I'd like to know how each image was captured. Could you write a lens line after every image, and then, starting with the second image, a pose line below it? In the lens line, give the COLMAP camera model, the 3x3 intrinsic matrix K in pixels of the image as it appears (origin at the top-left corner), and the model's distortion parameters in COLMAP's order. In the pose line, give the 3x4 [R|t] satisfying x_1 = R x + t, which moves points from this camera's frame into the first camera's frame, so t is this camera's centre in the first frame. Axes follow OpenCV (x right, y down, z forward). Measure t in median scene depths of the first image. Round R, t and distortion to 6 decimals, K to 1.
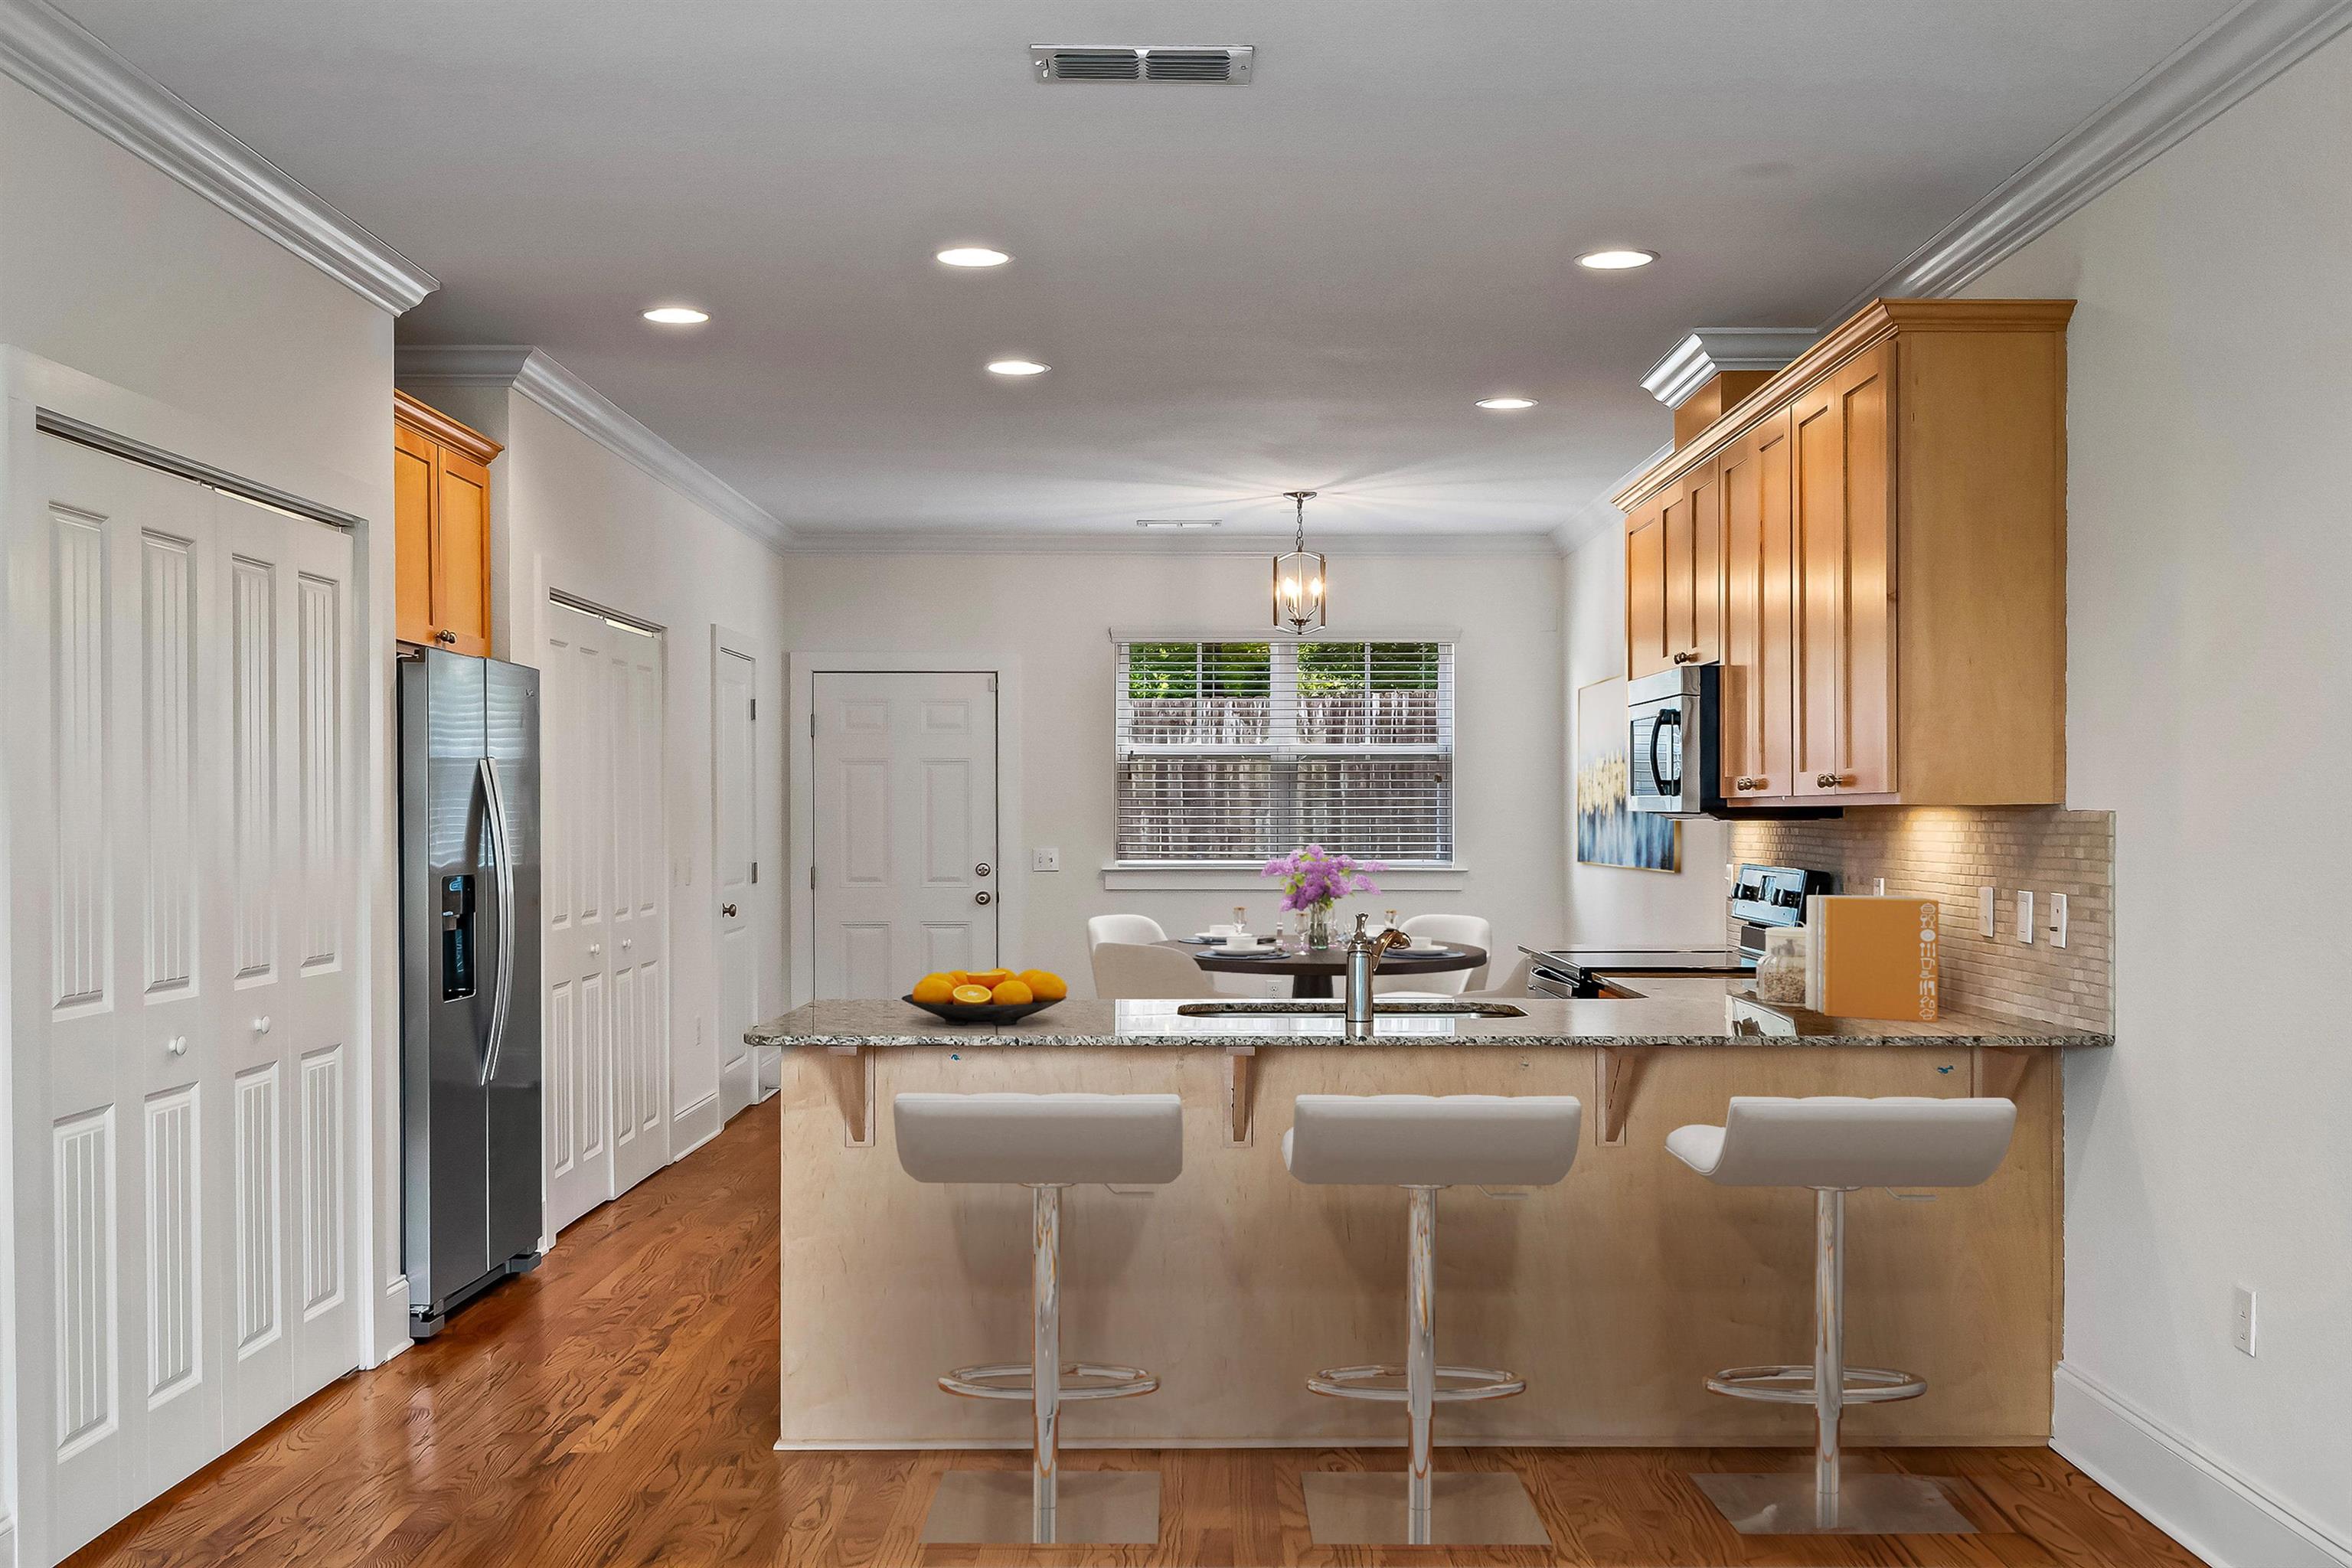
lens RADIAL K [[2046.1, 0, 1172.2], [0, 2046.1, 804.6], [0, 0, 1]] dist [-0.003962, -0.004466]
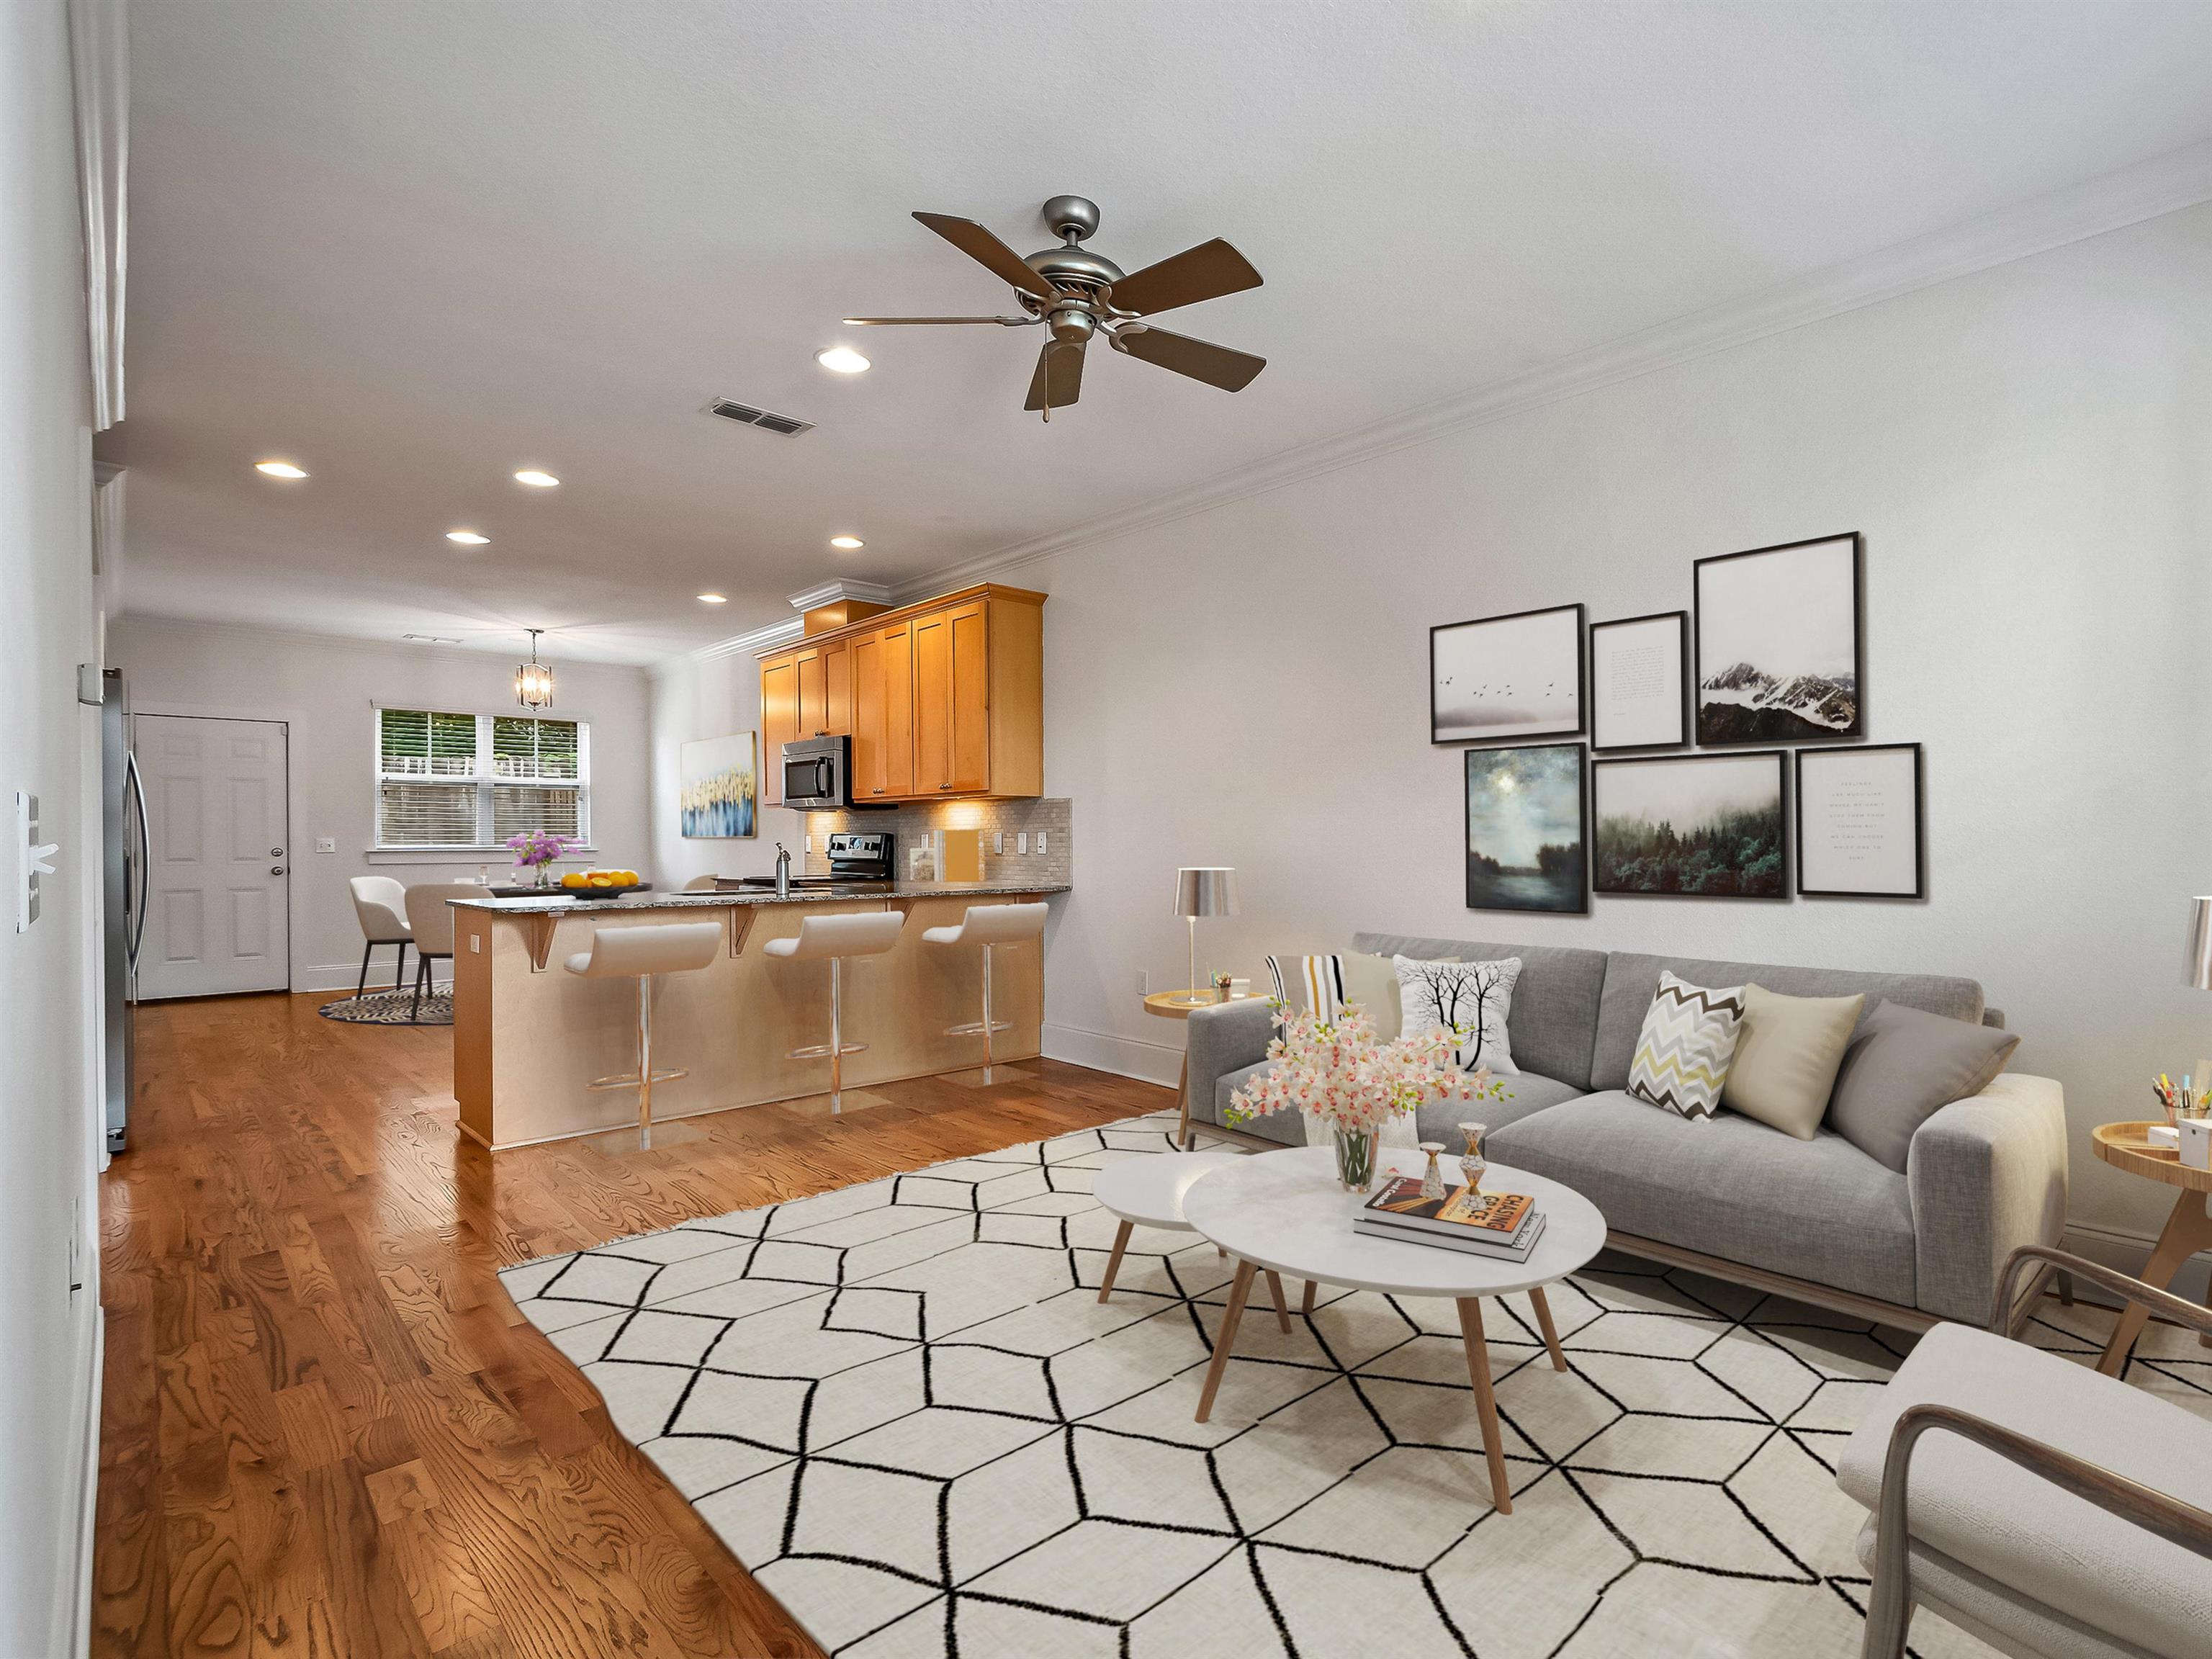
lens RADIAL K [[1111.0, 0, 1089.6], [0, 1111.0, 829.9], [0, 0, 1]] dist [-0.002073, -0.000138]
pose [[0.742465, 0.000309, 0.669885, -0.316464], [0.004068, 0.999979, -0.004970, 0.035288], [-0.669872, 0.006415, 0.742449, -0.028505]]
